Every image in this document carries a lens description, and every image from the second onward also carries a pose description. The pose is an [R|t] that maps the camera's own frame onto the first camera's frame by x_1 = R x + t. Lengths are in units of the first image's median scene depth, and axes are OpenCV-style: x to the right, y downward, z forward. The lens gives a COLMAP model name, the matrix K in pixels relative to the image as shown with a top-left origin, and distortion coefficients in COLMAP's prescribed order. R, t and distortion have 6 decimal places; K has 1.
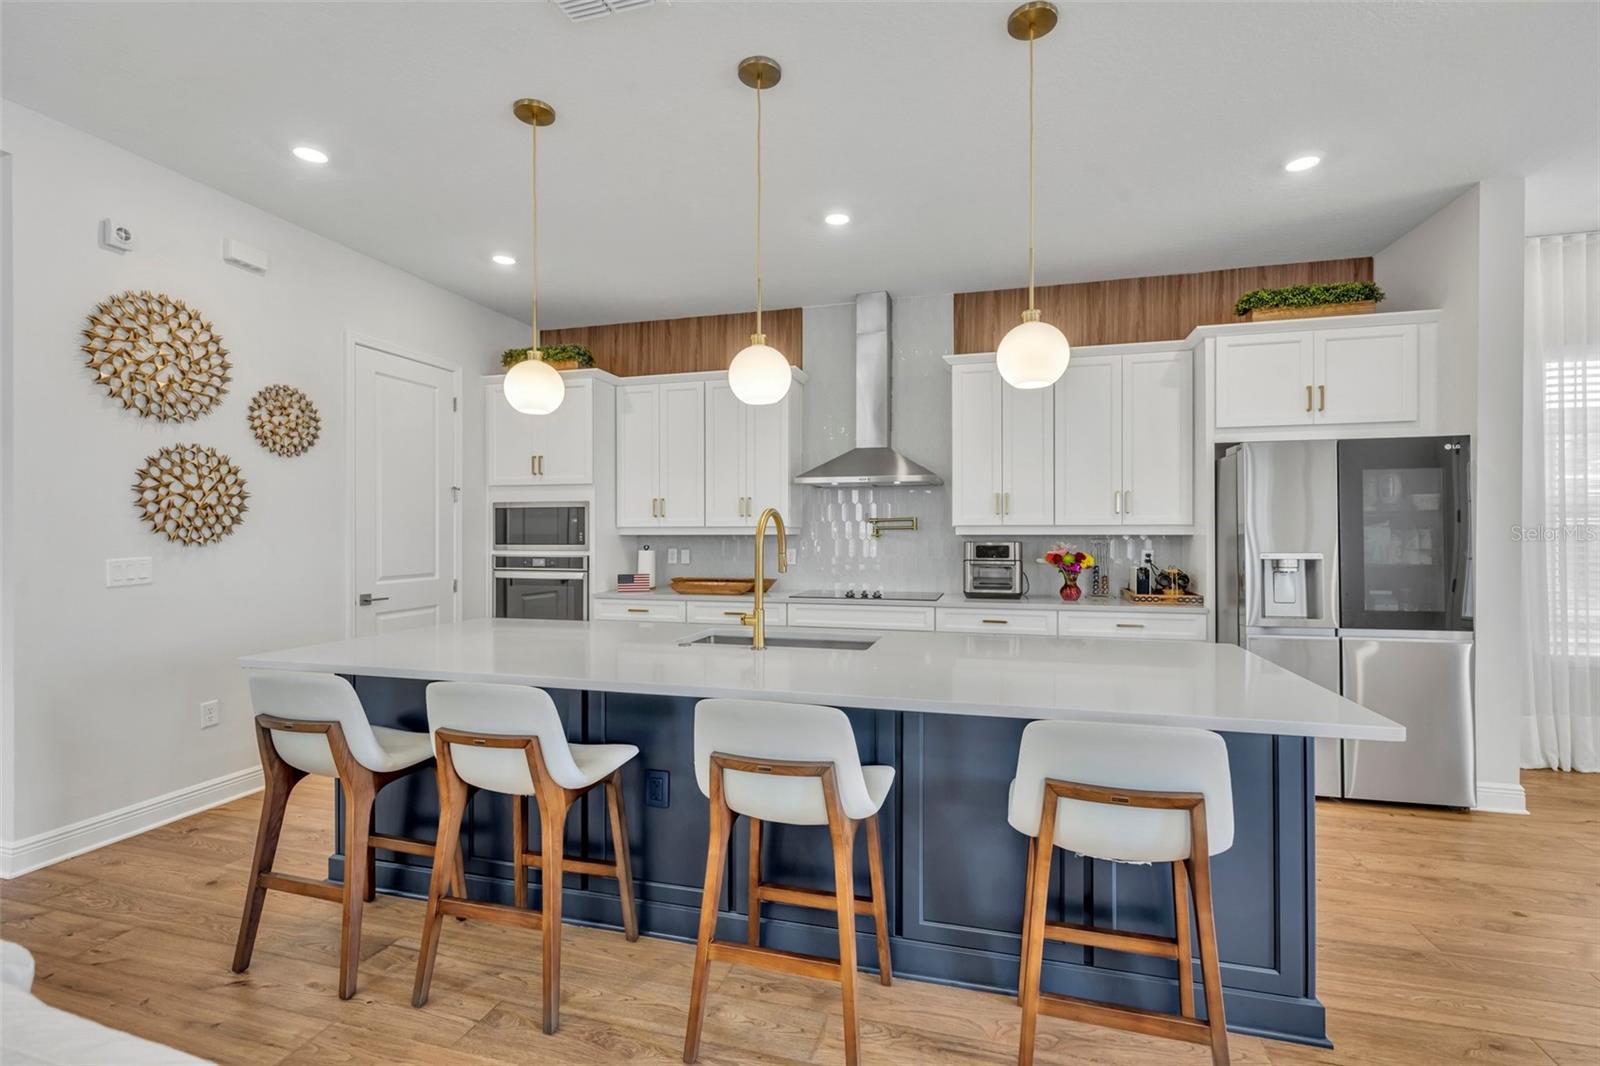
lens RADIAL K [[697.5, 0, 849.6], [0, 697.5, 535.5], [0, 0, 1]] dist [-0.000208, 0.000117]
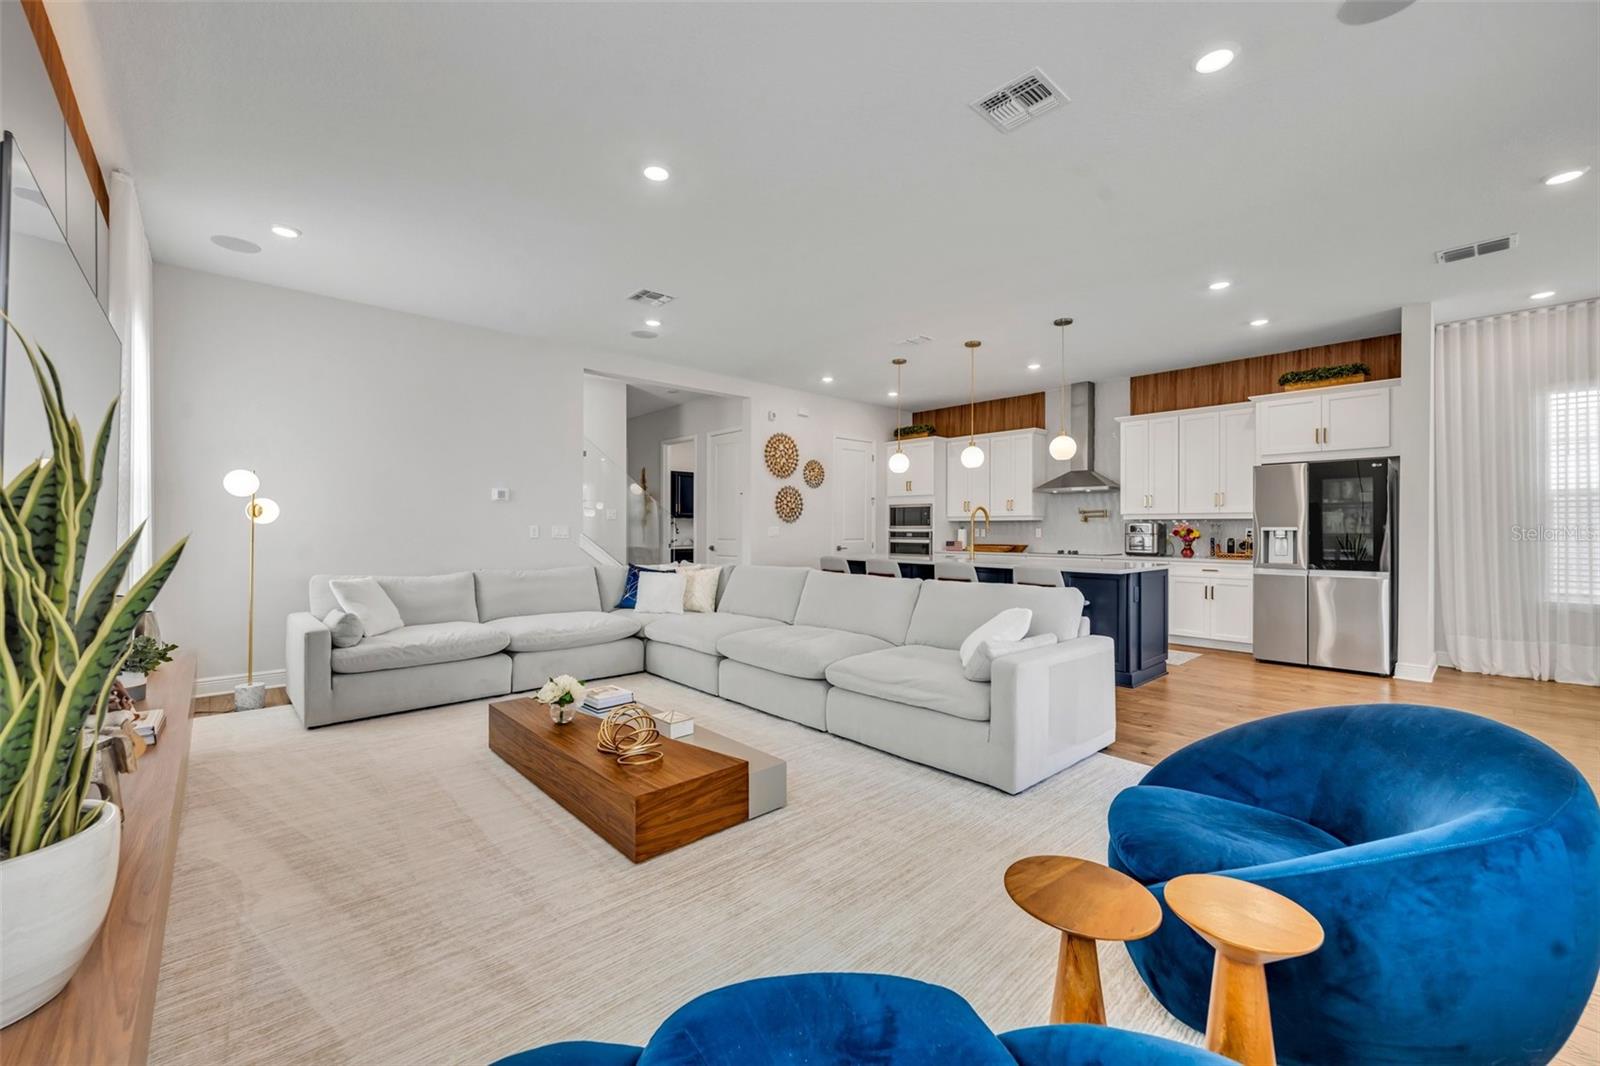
lens RADIAL K [[612.0, 0, 847.4], [0, 612.0, 527.1], [0, 0, 1]] dist [0.000287, 0.000025]
pose [[0.848637, 0.003595, -0.528963, 0.463873], [-0.005652, 0.999981, -0.002272, 0.031369], [0.528945, 0.004918, 0.848642, -0.815107]]
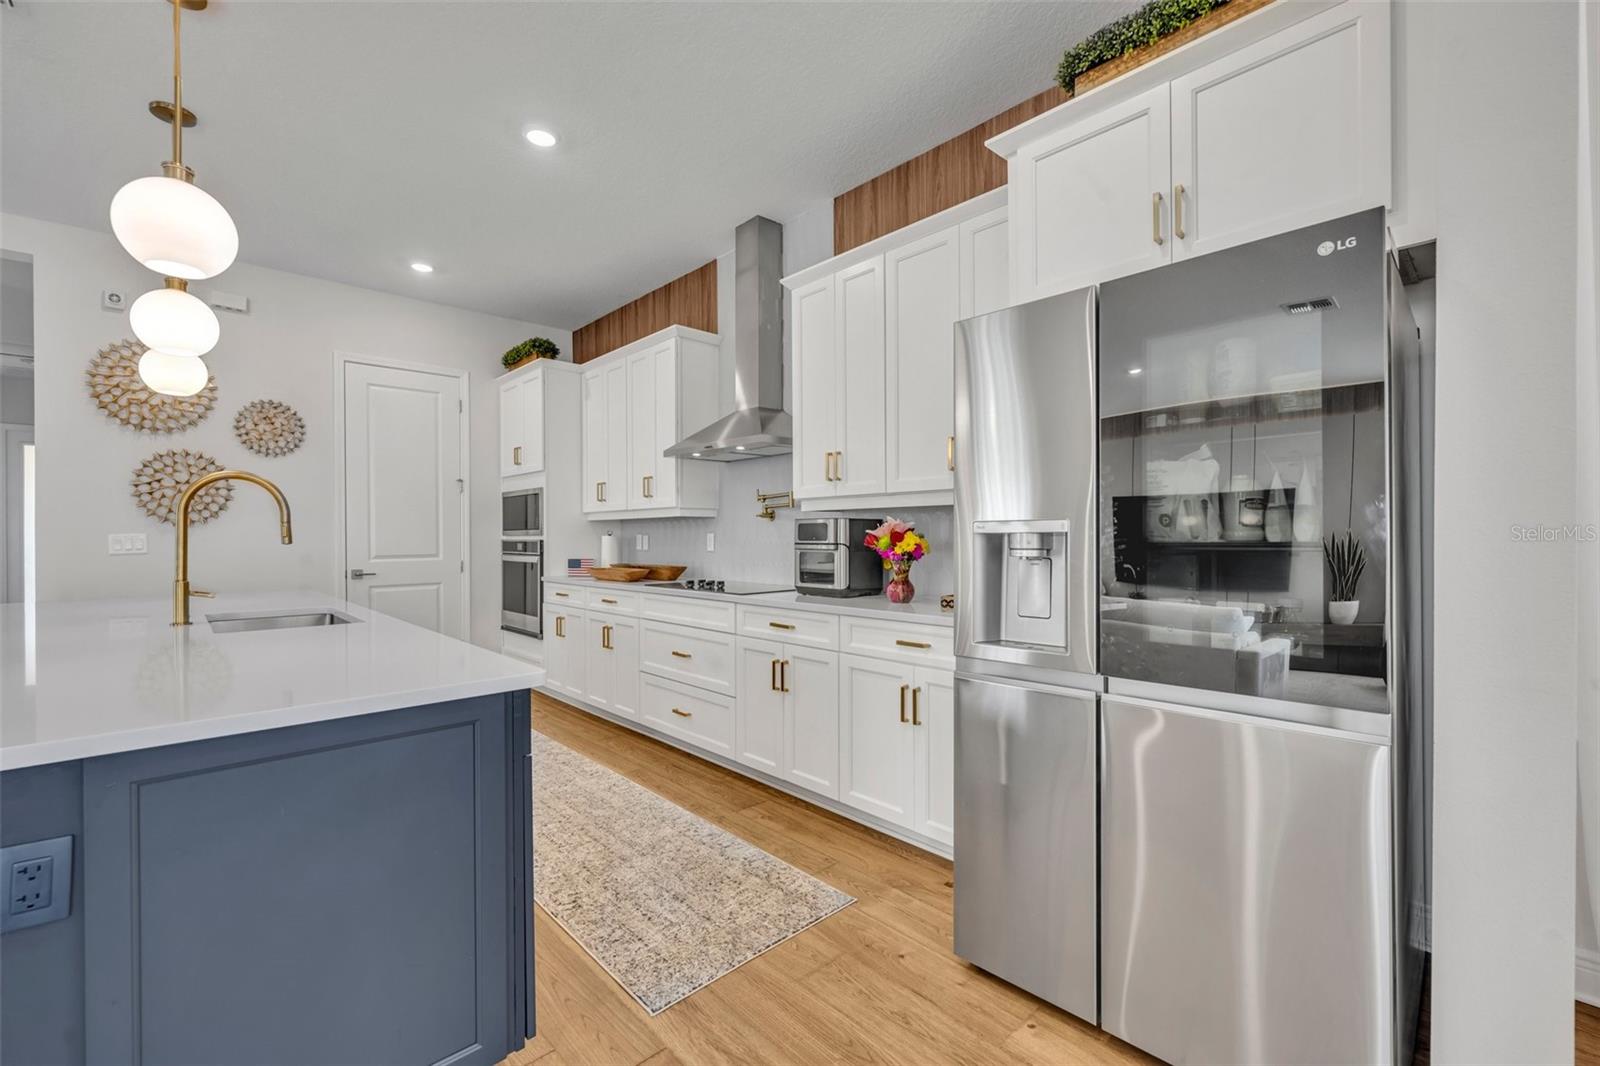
lens RADIAL K [[706.0, 0, 797.7], [0, 706.0, 537.2], [0, 0, 1]] dist [-0.000310, 0.000036]
pose [[0.855444, -0.000915, -0.517894, 0.677308], [0.002487, 0.999994, 0.002341, 0.031699], [0.517889, -0.003290, 0.855442, 0.412871]]
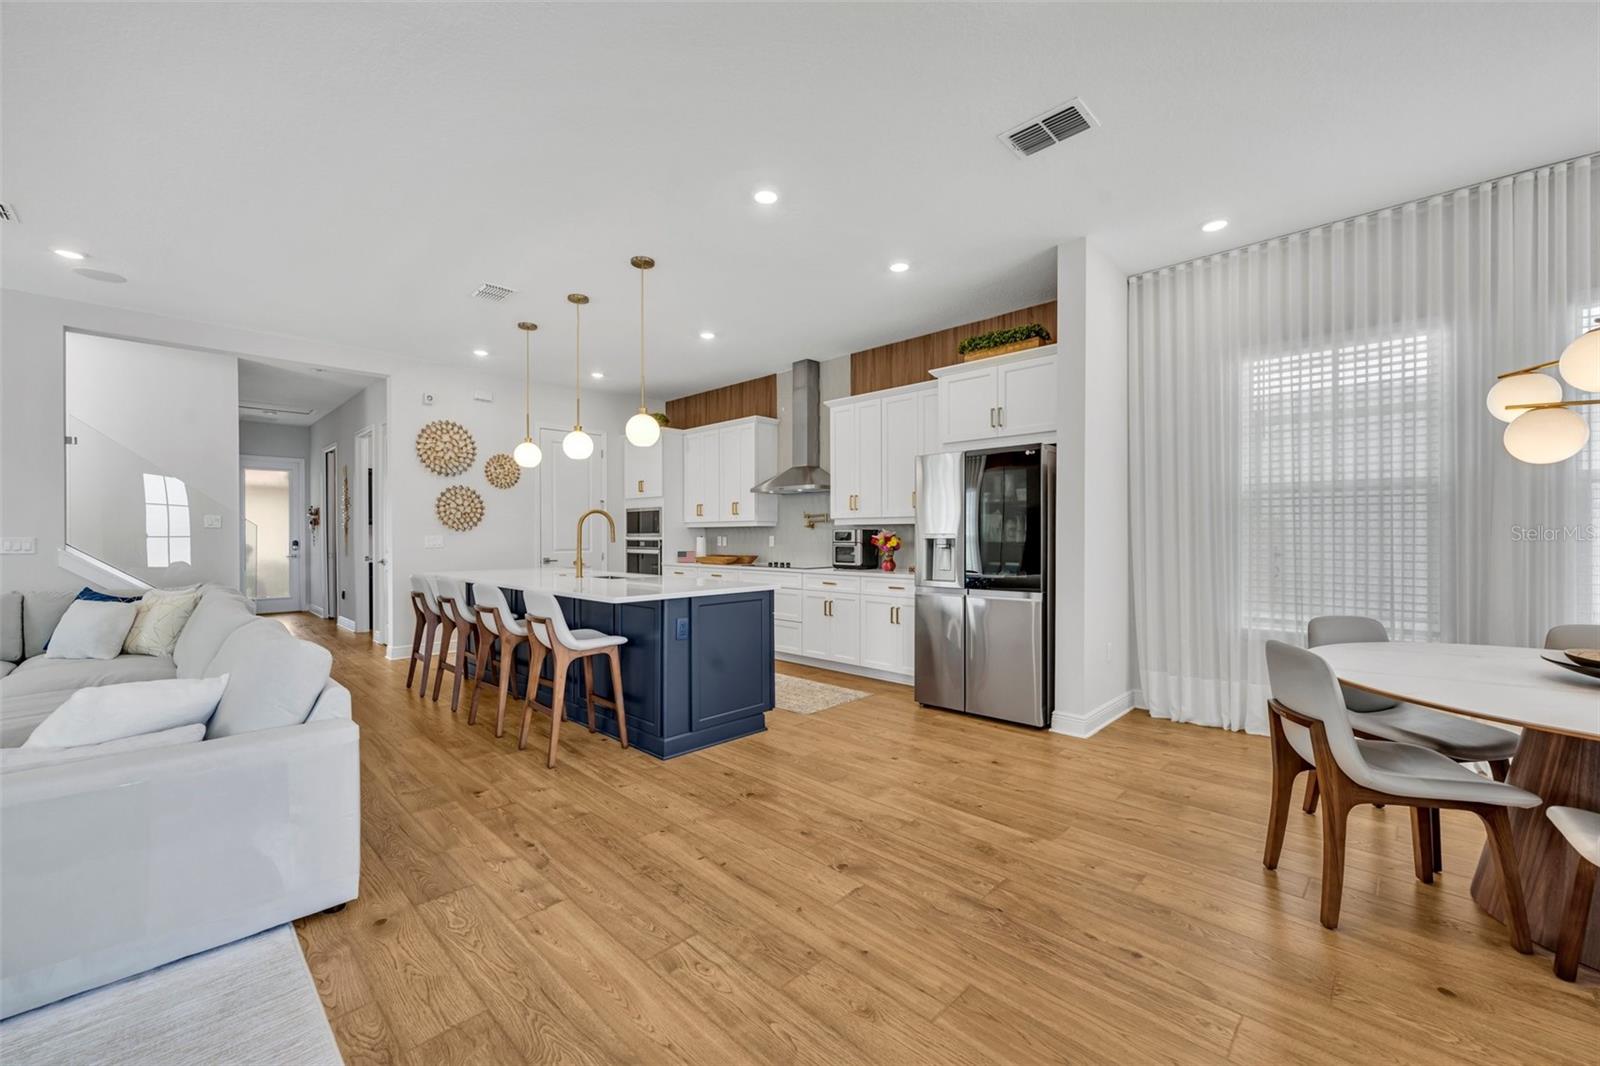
lens RADIAL K [[626.1, 0, 804.1], [0, 626.1, 538.0], [0, 0, 1]] dist [0.000331, 0.000078]
pose [[0.876999, 0.002732, -0.480485, 0.885197], [-0.000303, 0.999987, 0.005132, 0.023720], [0.480493, -0.004355, 0.876988, -0.203164]]
